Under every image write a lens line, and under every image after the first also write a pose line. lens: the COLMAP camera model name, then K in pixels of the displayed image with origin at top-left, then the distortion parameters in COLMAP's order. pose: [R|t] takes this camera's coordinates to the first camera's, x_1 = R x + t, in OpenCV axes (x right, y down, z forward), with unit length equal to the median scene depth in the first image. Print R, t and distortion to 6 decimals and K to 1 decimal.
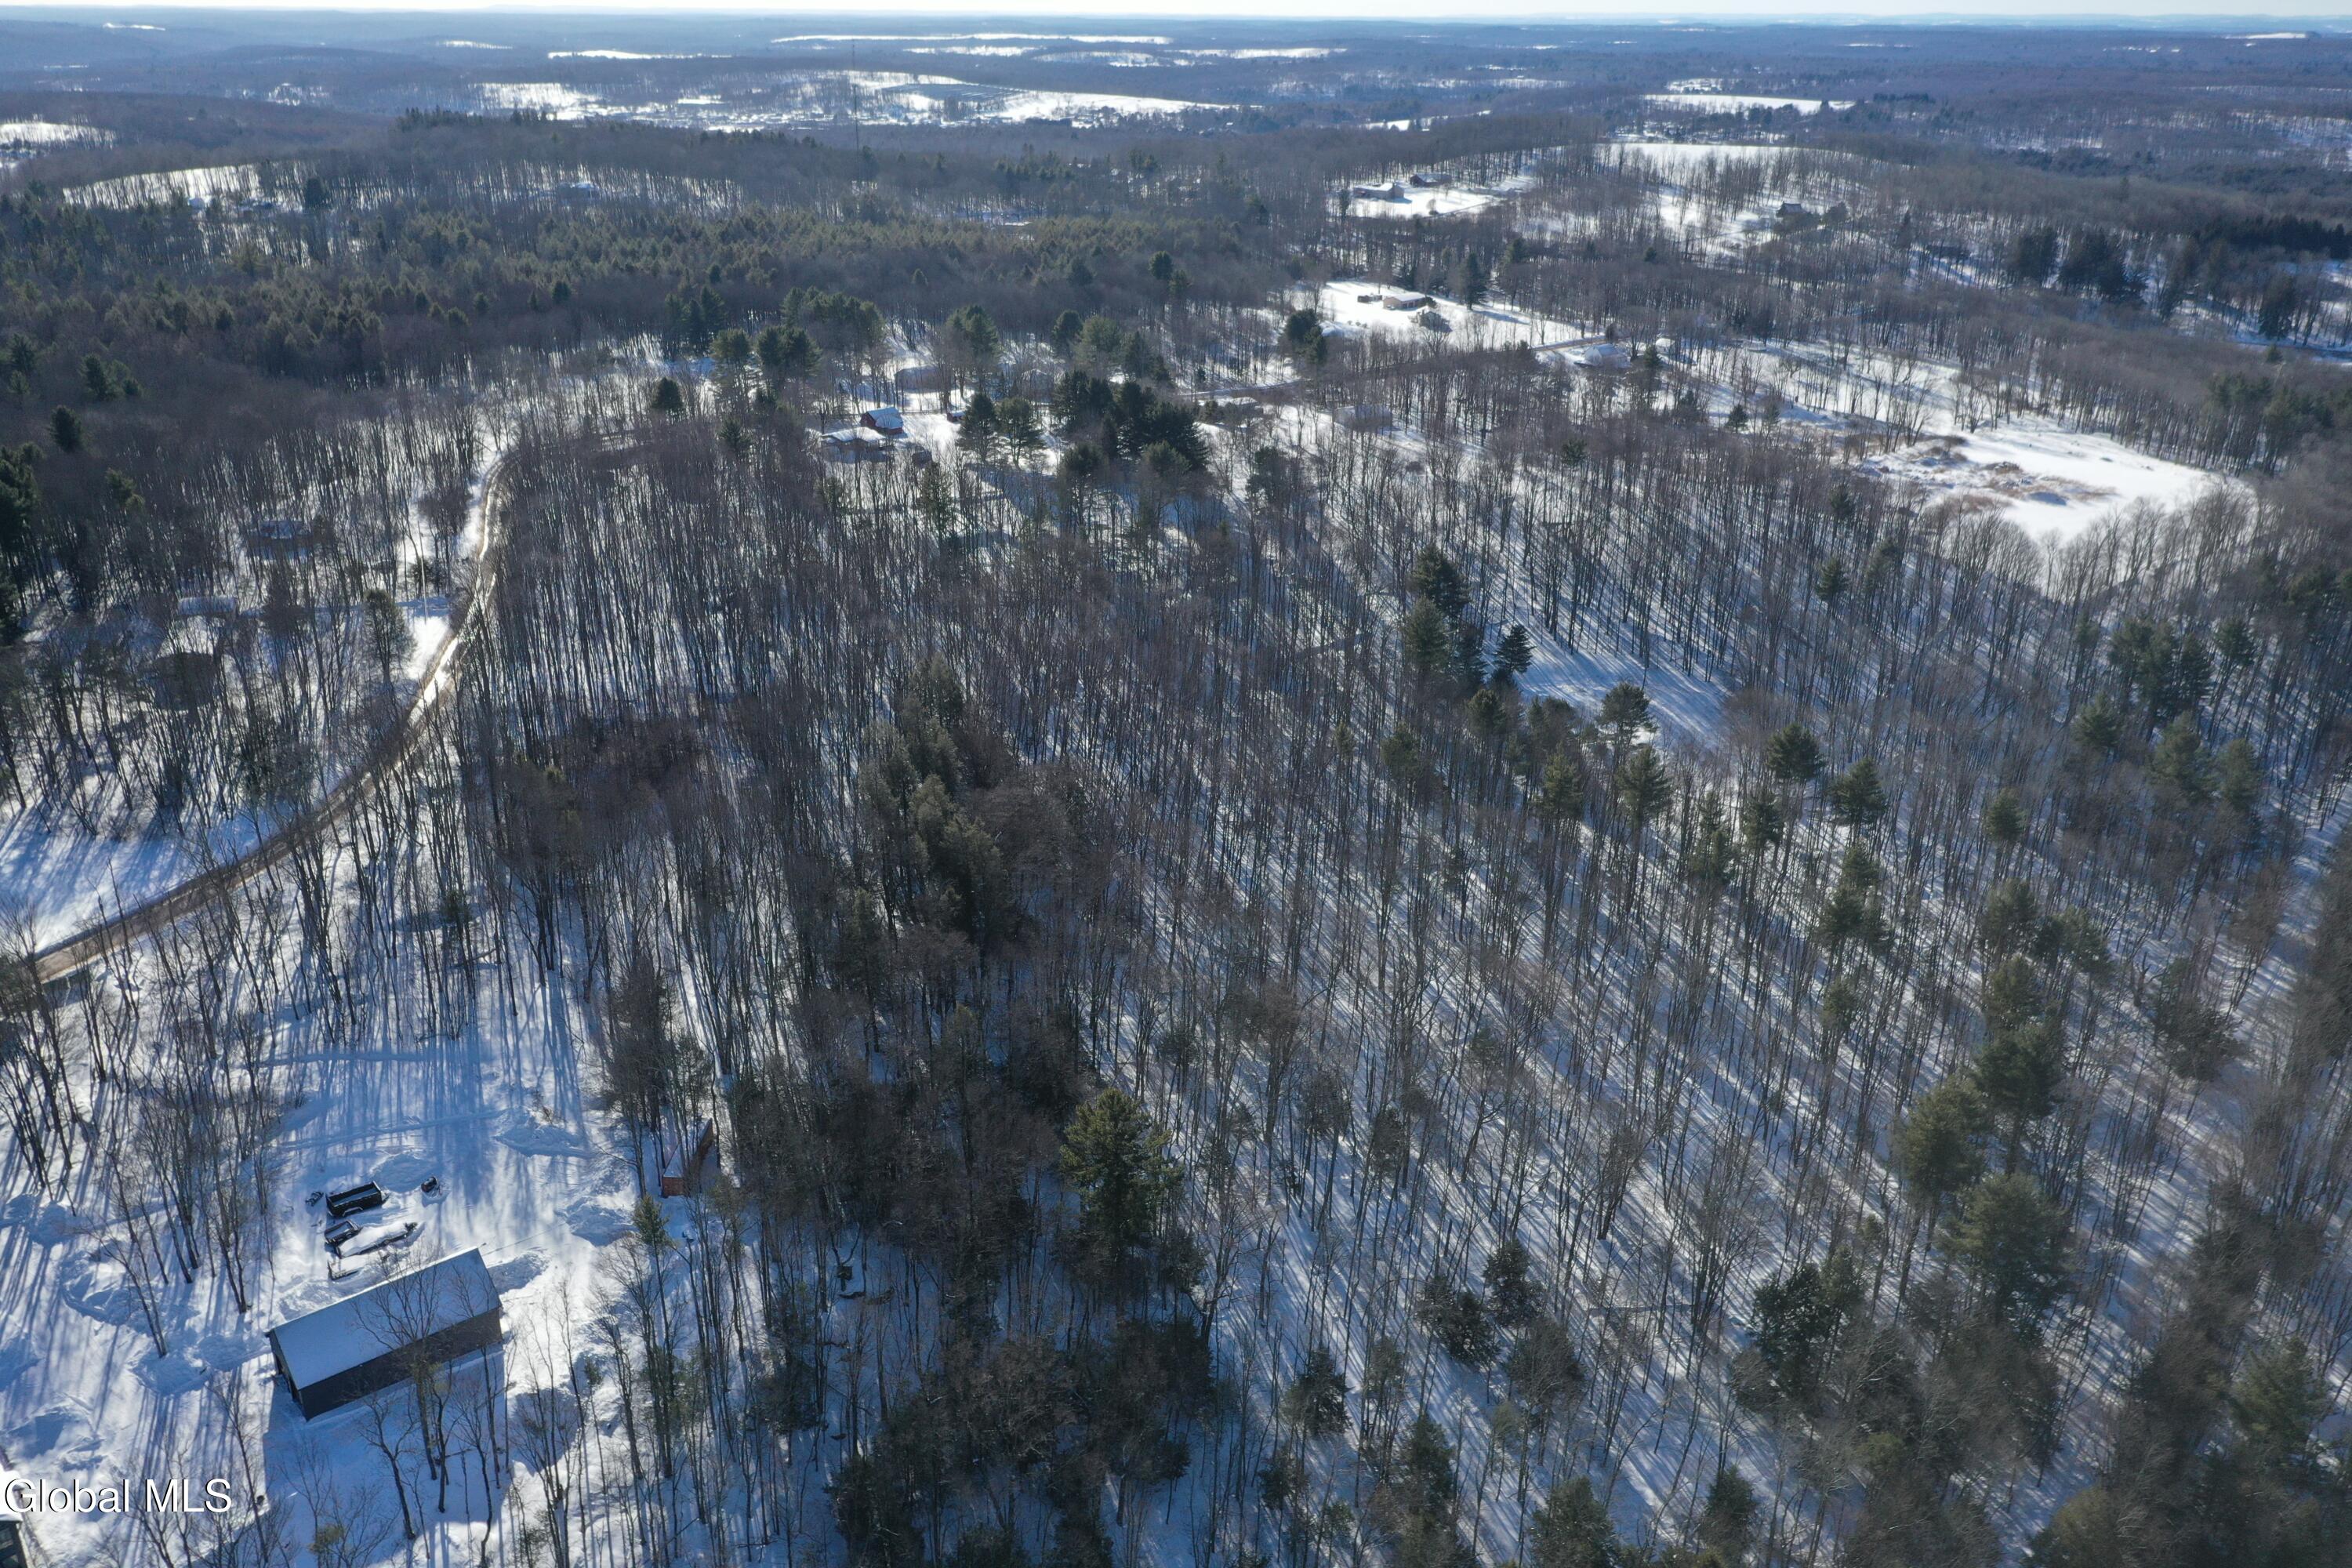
lens RADIAL K [[1895.9, 0, 1171.5], [0, 1895.9, 773.3], [0, 0, 1]] dist [0.009480, -0.000663]
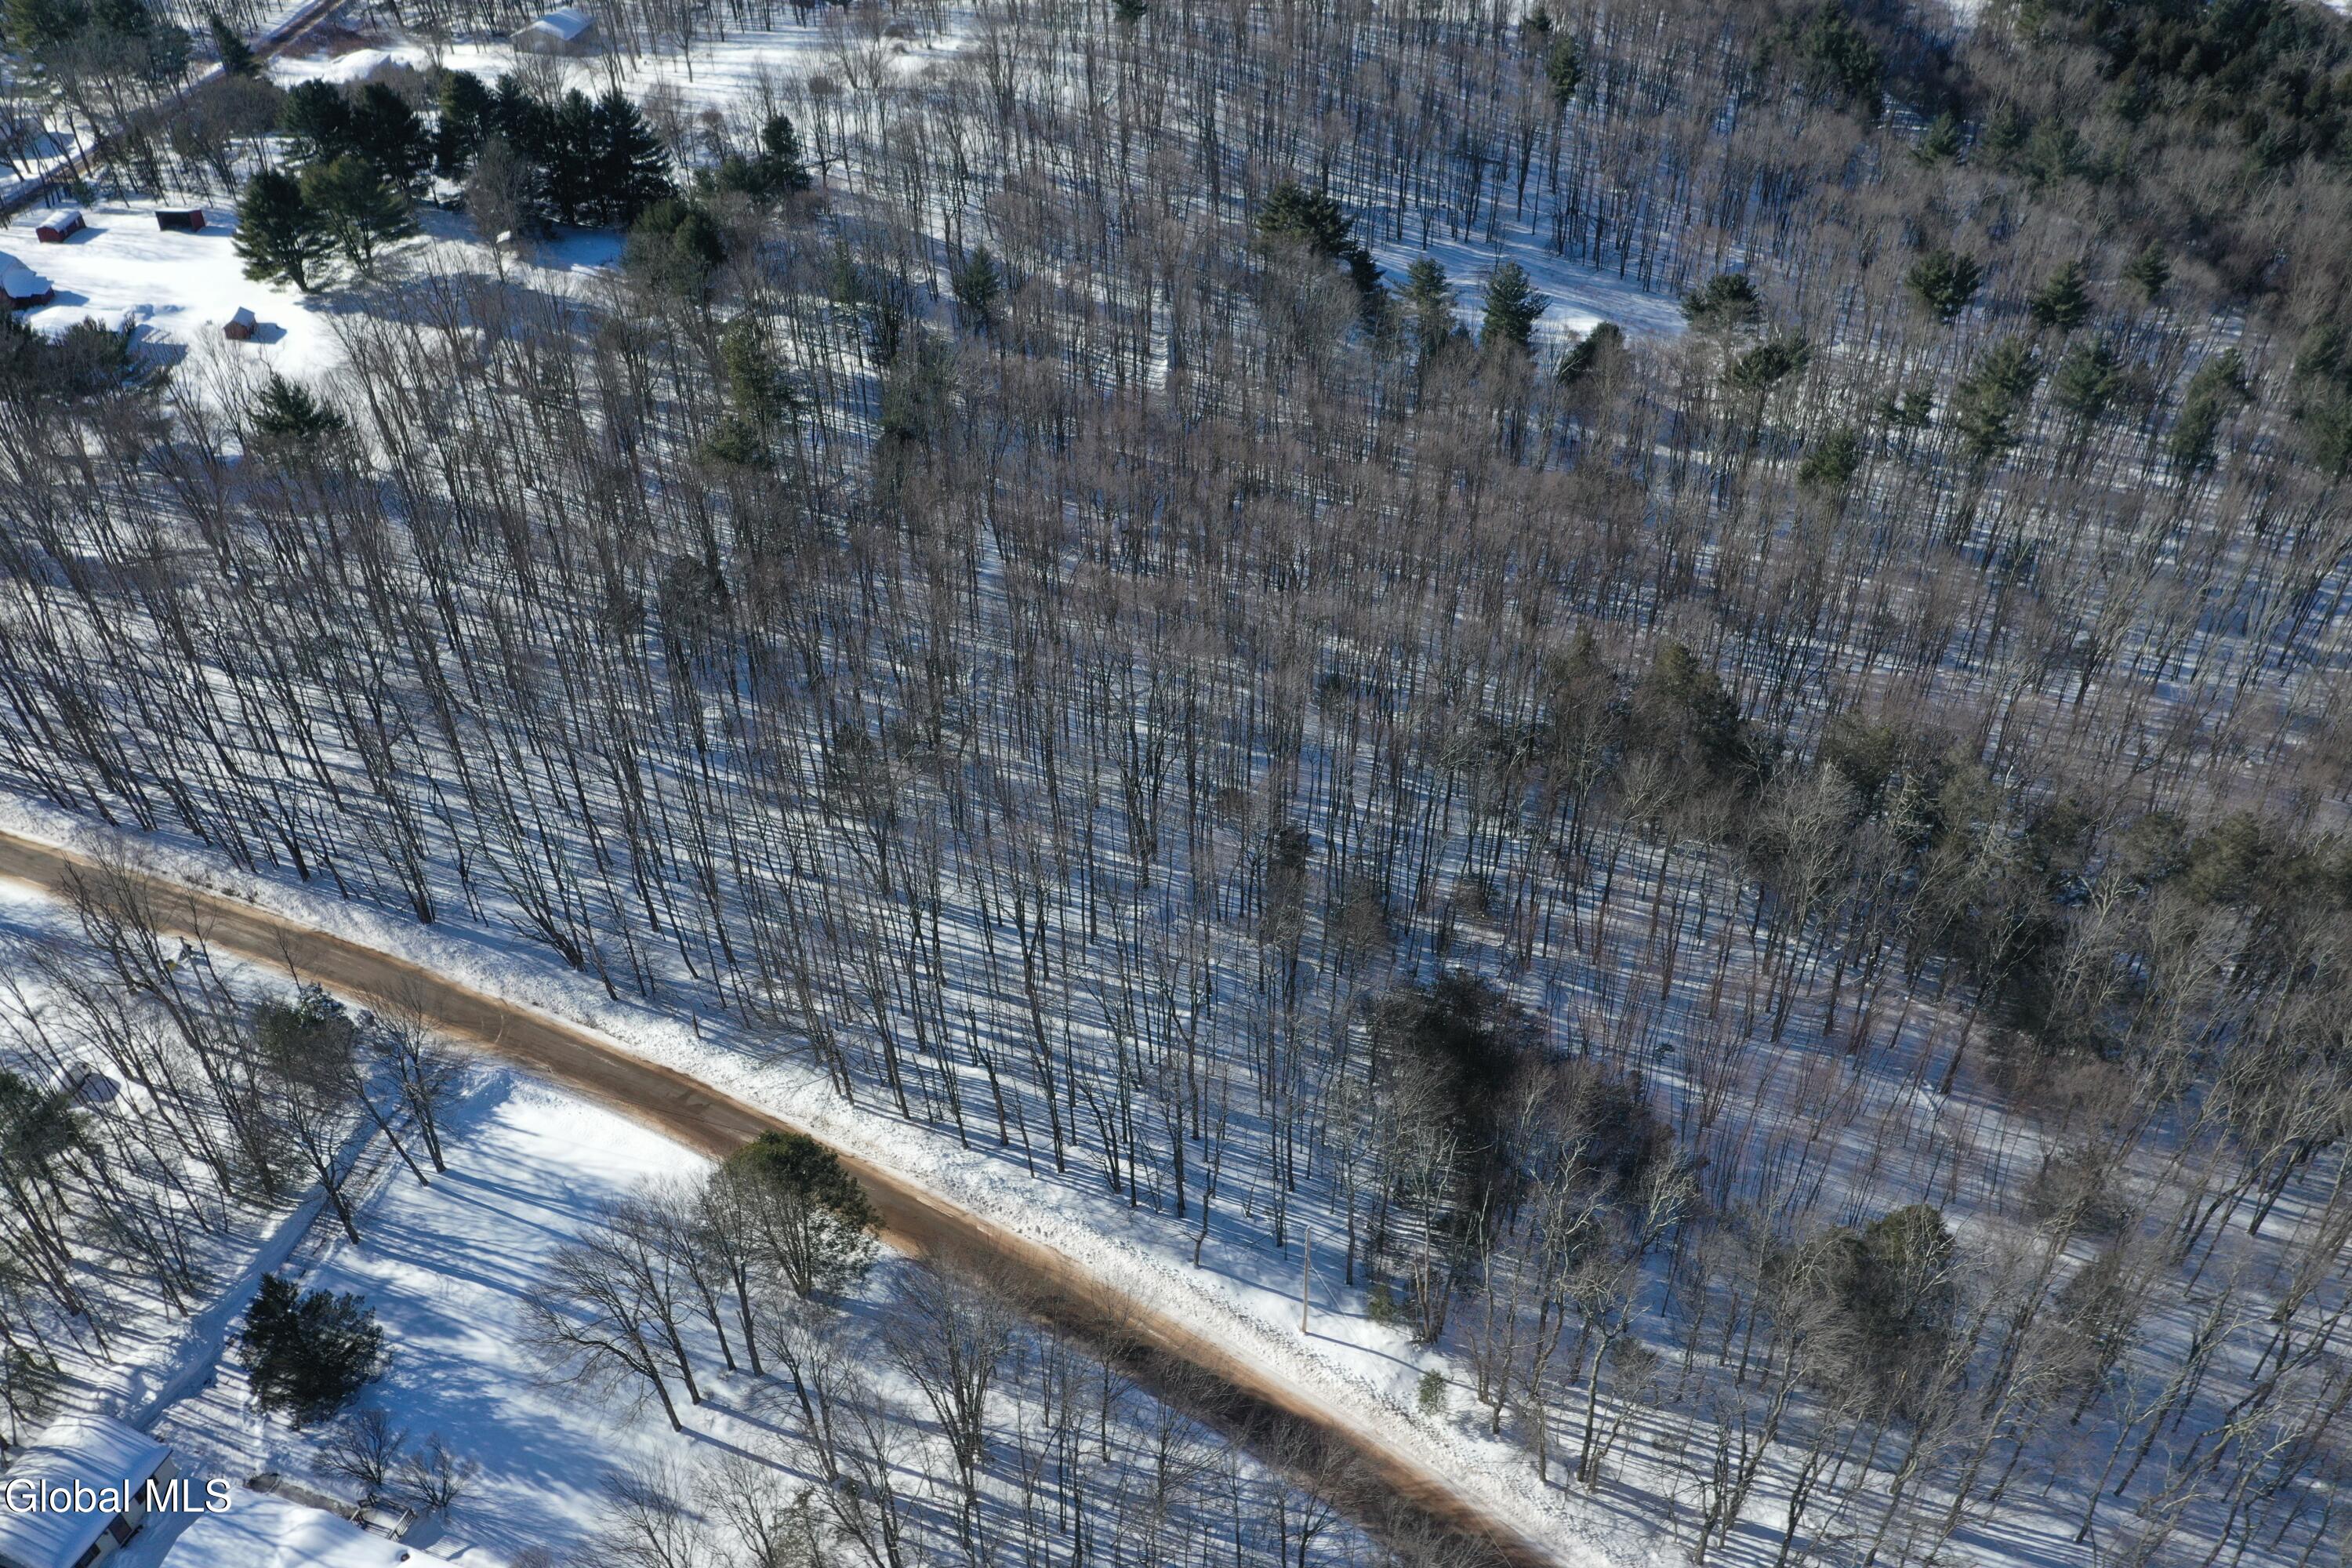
lens RADIAL K [[1895.9, 0, 1171.5], [0, 1895.9, 773.3], [0, 0, 1]] dist [0.009480, -0.000663]
pose [[0.620407, -0.500102, 0.604147, -0.278551], [0.320133, 0.864706, 0.387038, -0.140444], [-0.715968, -0.046714, 0.696568, 0.334491]]
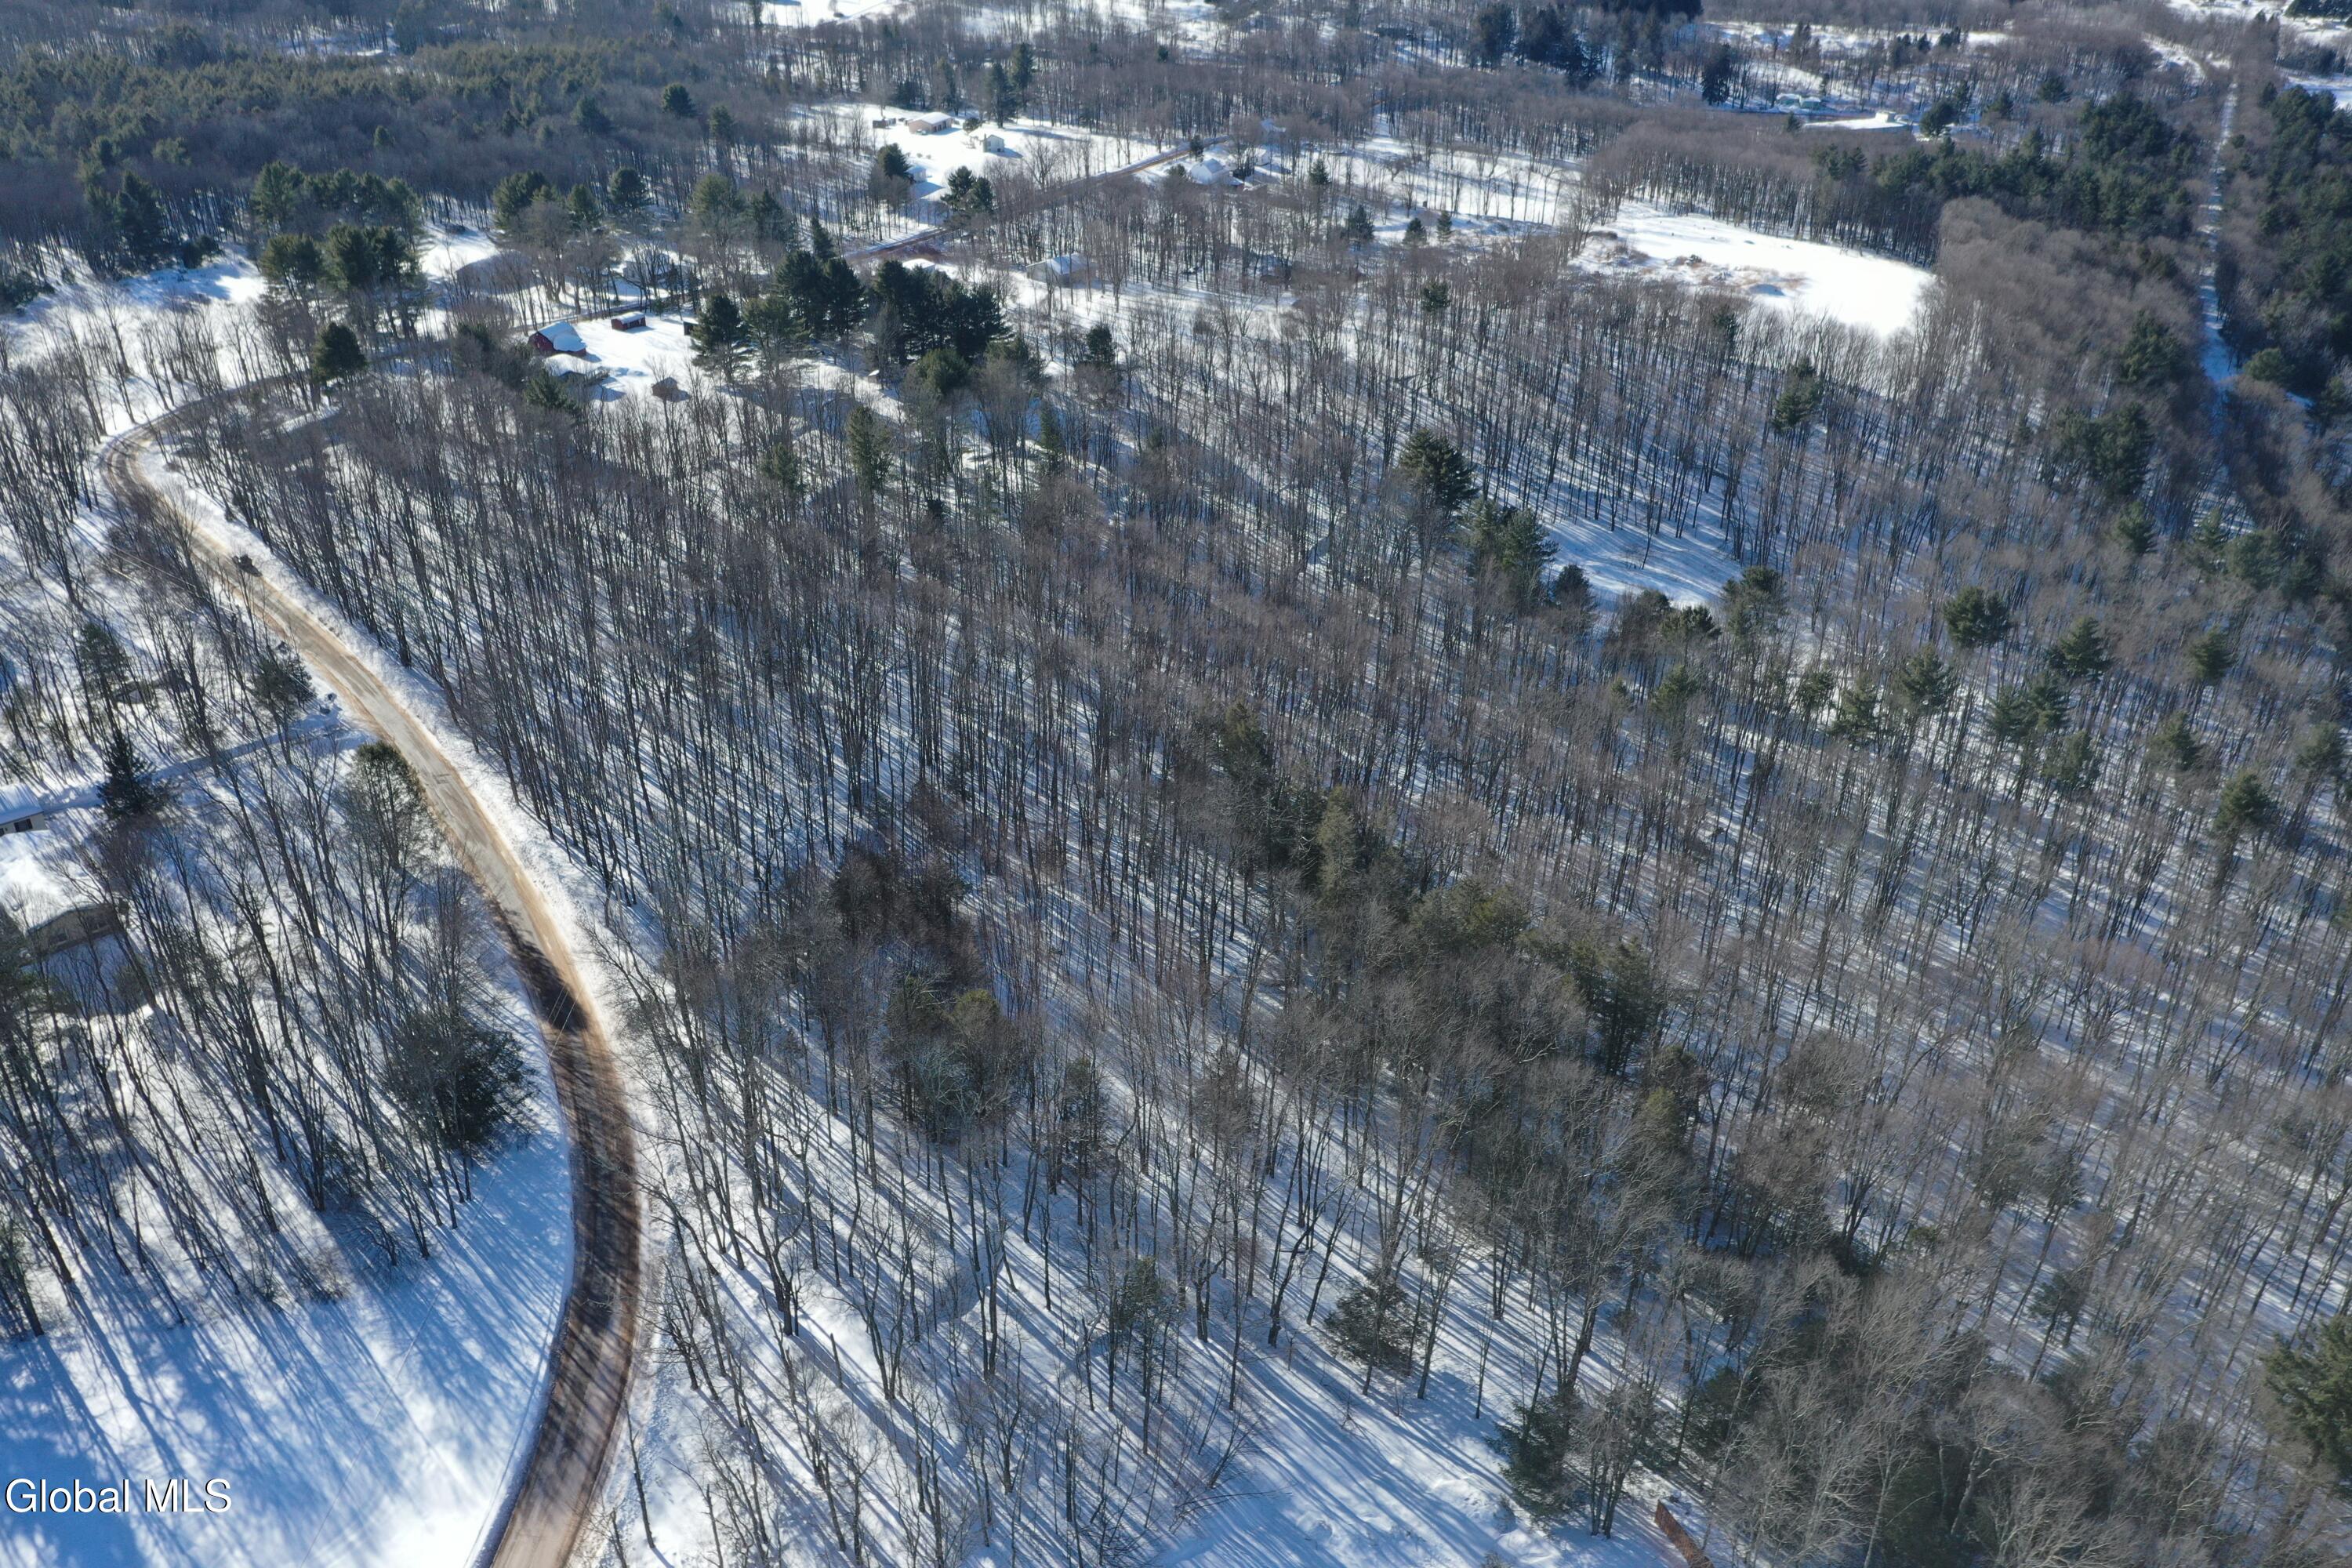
lens RADIAL K [[1892.9, 0, 1171.9], [0, 1892.9, 780.0], [0, 0, 1]] dist [0.007005, 0.002688]
pose [[0.907251, -0.197546, 0.371310, -0.204860], [0.157778, 0.978214, 0.134921, -0.063356], [-0.389874, -0.063822, 0.918654, 0.154754]]
